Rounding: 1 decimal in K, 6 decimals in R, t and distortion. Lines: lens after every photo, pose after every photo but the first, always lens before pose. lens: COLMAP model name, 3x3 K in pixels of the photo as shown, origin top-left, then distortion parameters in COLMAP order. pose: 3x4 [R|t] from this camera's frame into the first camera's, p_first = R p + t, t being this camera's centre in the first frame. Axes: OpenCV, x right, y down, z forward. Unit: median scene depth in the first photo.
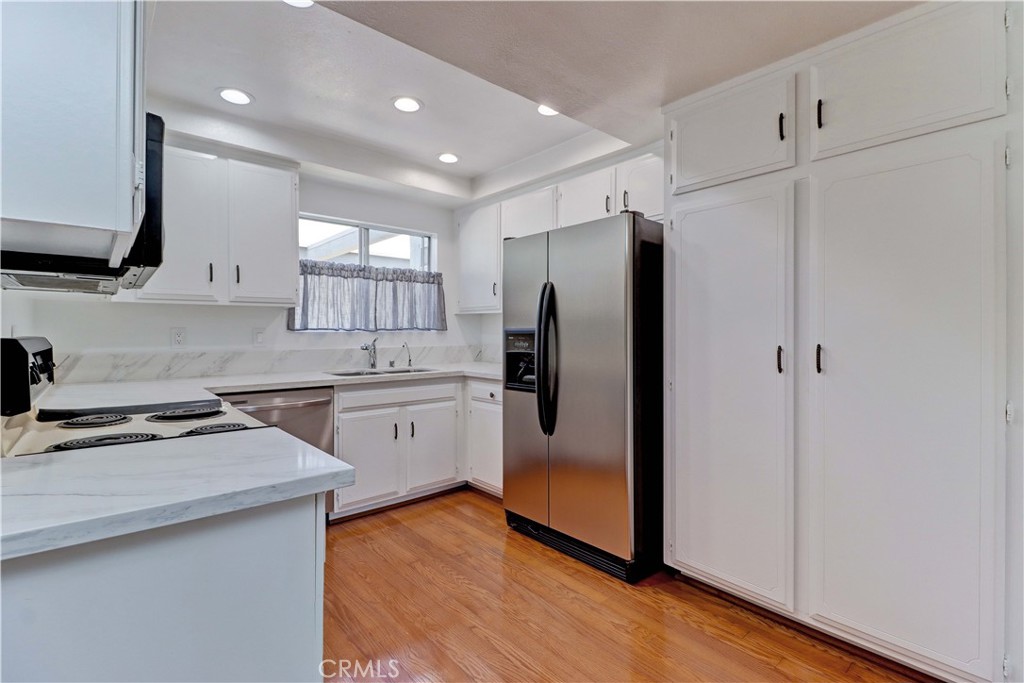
lens RADIAL K [[468.2, 0, 514.9], [0, 468.2, 333.1], [0, 0, 1]] dist [0.000878, -0.008695]
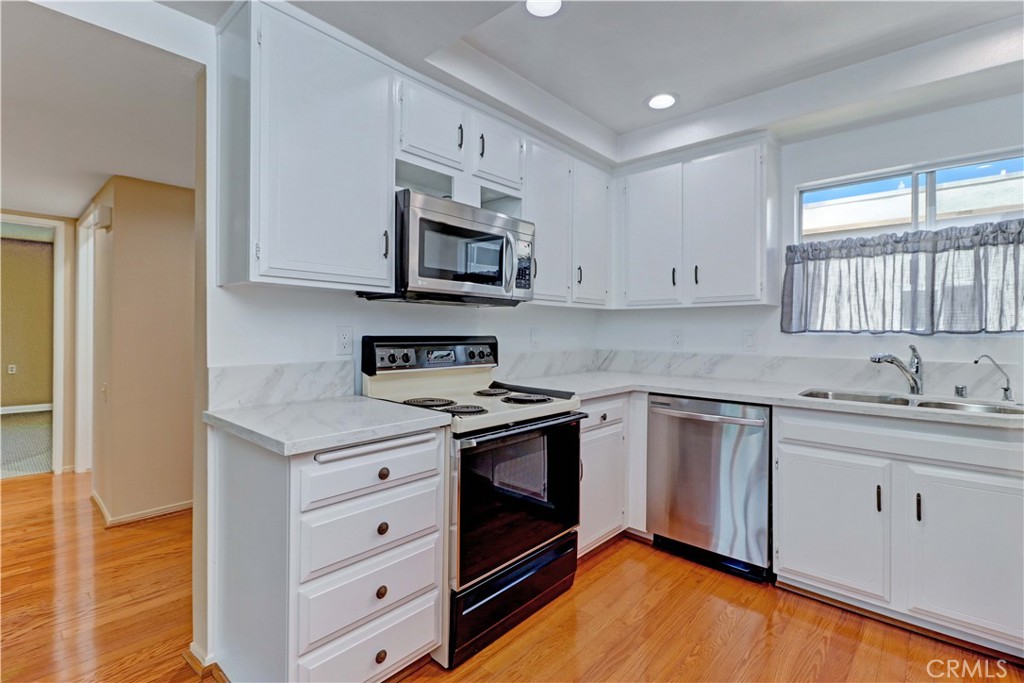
lens RADIAL K [[468.2, 0, 514.9], [0, 468.2, 333.1], [0, 0, 1]] dist [0.000878, -0.008695]
pose [[0.106872, 0.003461, -0.994267, 0.299587], [-0.011421, 0.999932, 0.002253, -0.001570], [0.994207, 0.011115, 0.106904, 0.459616]]
